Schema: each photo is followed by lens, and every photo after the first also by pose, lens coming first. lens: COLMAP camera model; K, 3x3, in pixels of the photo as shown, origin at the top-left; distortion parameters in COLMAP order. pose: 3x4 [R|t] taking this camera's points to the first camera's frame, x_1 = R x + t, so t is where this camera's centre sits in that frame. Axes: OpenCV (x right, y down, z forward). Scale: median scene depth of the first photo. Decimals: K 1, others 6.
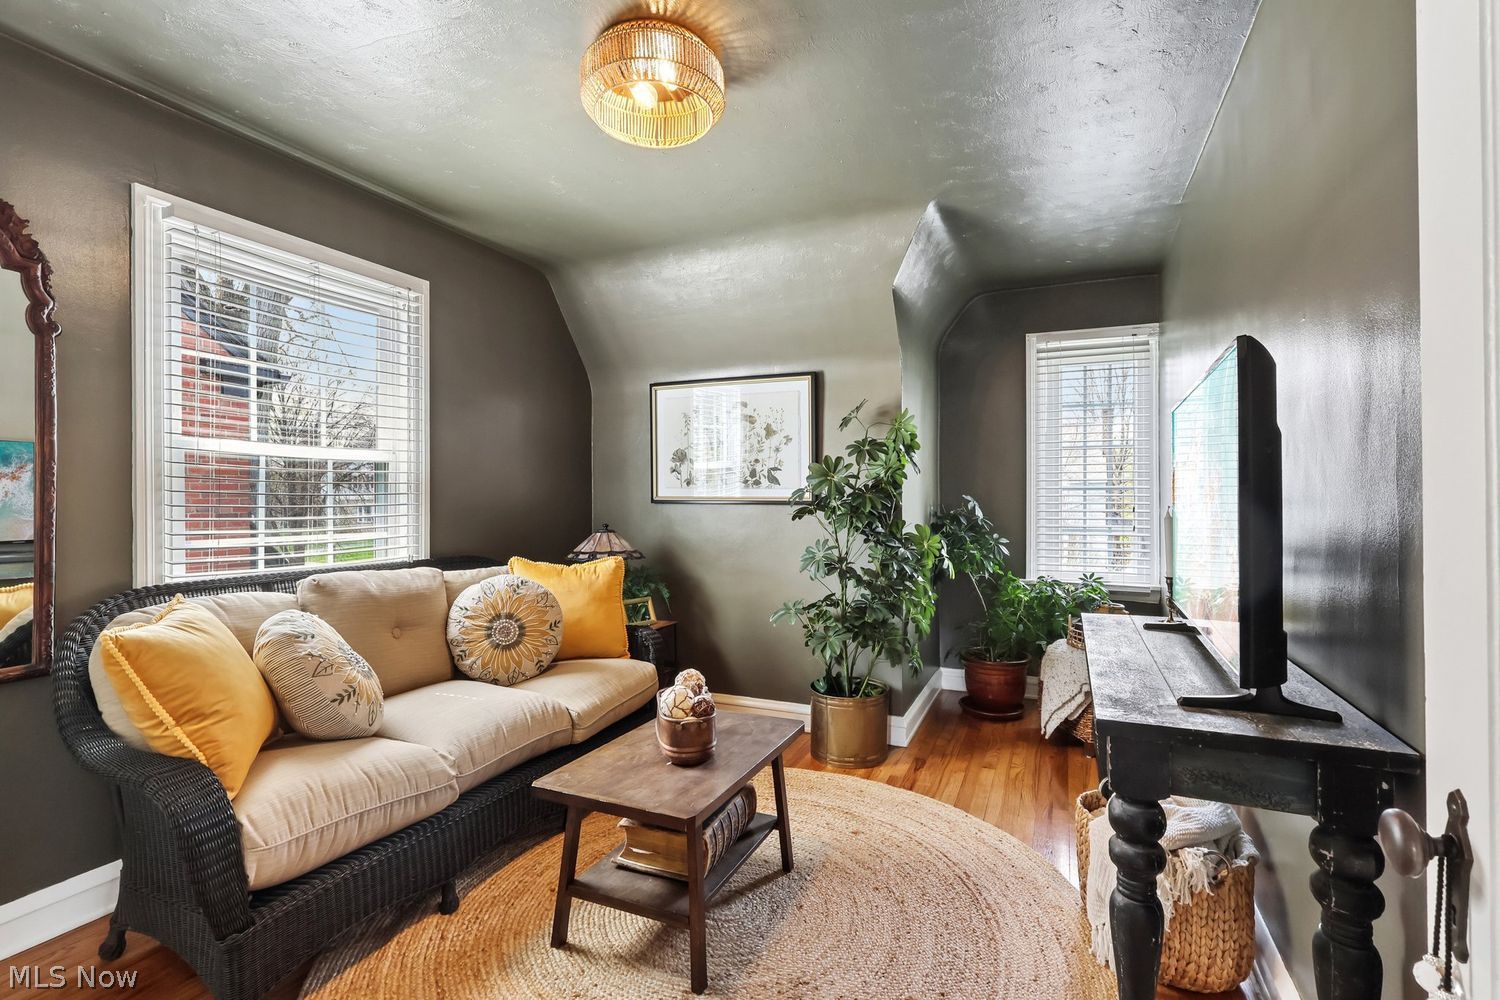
lens RADIAL K [[689.7, 0, 742.5], [0, 689.7, 500.9], [0, 0, 1]] dist [0.014817, -0.000433]
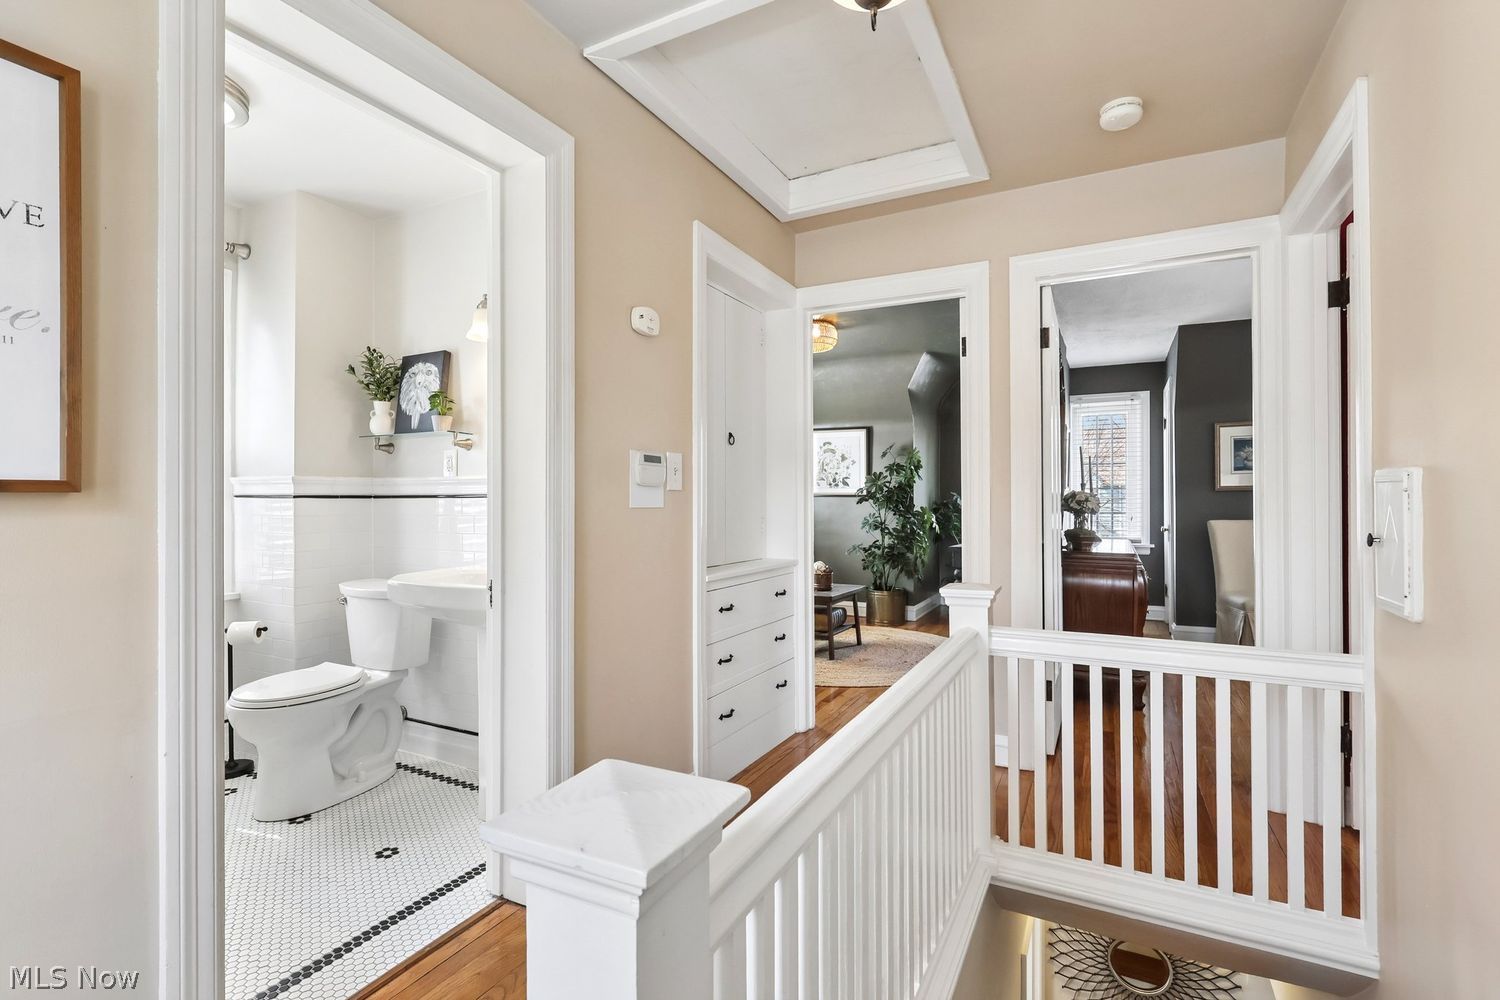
lens RADIAL K [[689.7, 0, 742.5], [0, 689.7, 500.9], [0, 0, 1]] dist [0.014817, -0.000433]
pose [[0.998015, 0.001727, -0.062952, -0.128378], [-0.001959, 0.999991, -0.003629, 0.026169], [0.062945, 0.003746, 0.998010, -0.979251]]
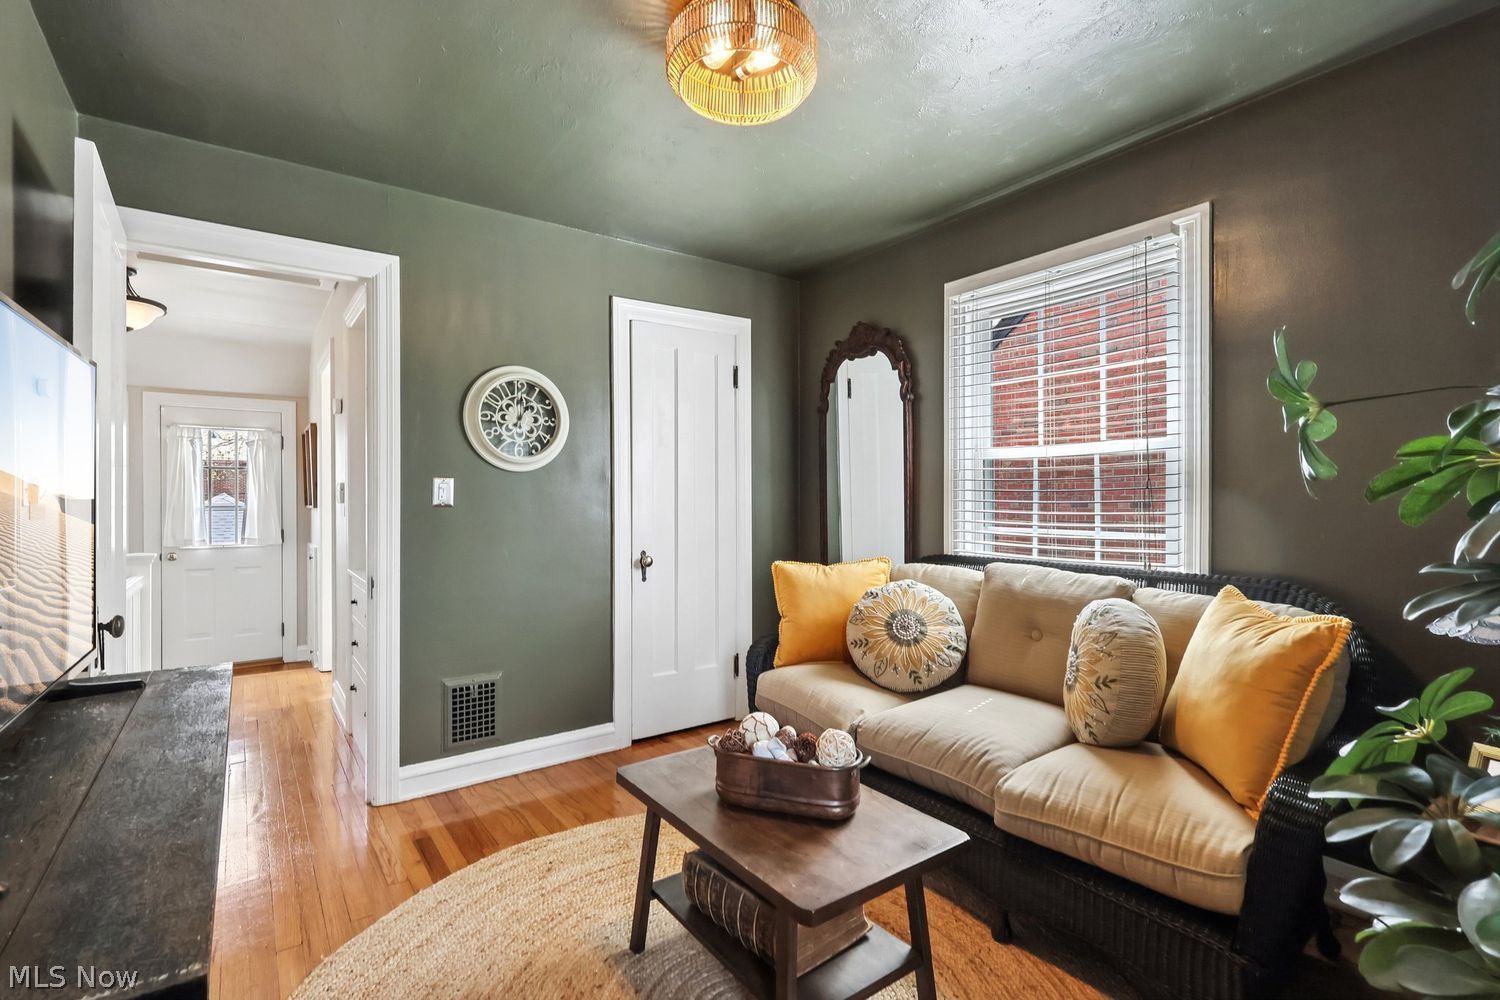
lens RADIAL K [[689.7, 0, 742.5], [0, 689.7, 500.9], [0, 0, 1]] dist [0.014817, -0.000433]
pose [[-0.484671, 0.008138, -0.874659, 0.640846], [0.004077, 0.999967, 0.007045, -0.004346], [0.874687, -0.000152, -0.484688, 1.337545]]
